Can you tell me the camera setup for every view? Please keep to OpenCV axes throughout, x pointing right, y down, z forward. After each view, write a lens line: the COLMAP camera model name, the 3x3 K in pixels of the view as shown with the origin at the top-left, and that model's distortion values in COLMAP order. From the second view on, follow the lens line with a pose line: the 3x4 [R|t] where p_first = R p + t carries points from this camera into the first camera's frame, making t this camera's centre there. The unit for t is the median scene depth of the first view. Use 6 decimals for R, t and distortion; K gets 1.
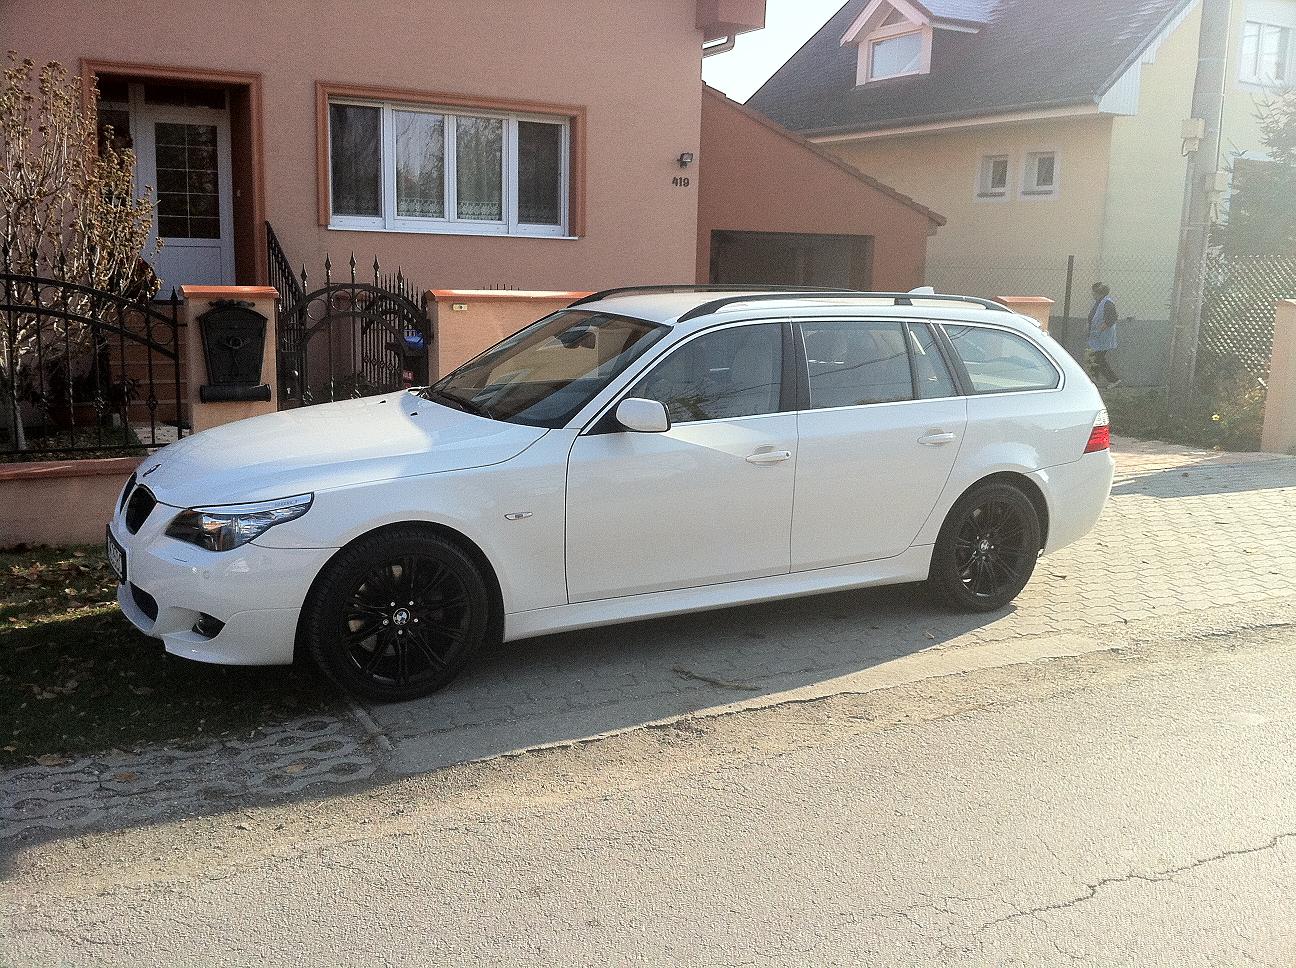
lens RADIAL K [[1246.4, 0, 655.9], [0, 1246.4, 479.8], [0, 0, 1]] dist [0.086603, -0.303168]
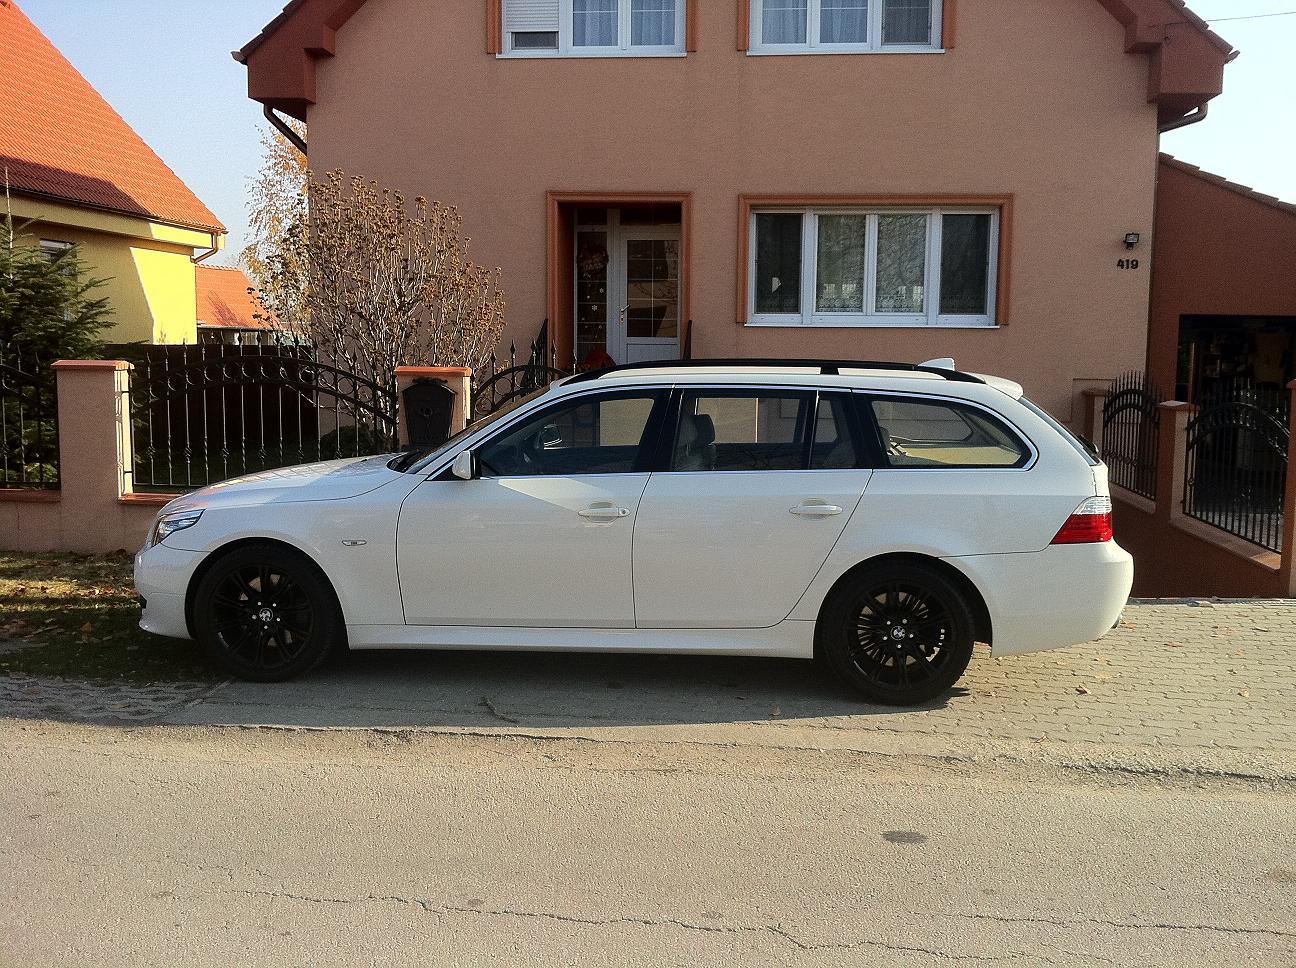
lens RADIAL K [[1246.4, 0, 655.9], [0, 1246.4, 479.8], [0, 0, 1]] dist [0.086603, -0.303168]
pose [[0.821038, 0.041086, -0.569393, 0.647056], [-0.088373, 0.994531, -0.055667, 0.008065], [0.563992, 0.096024, 0.820178, 0.136663]]
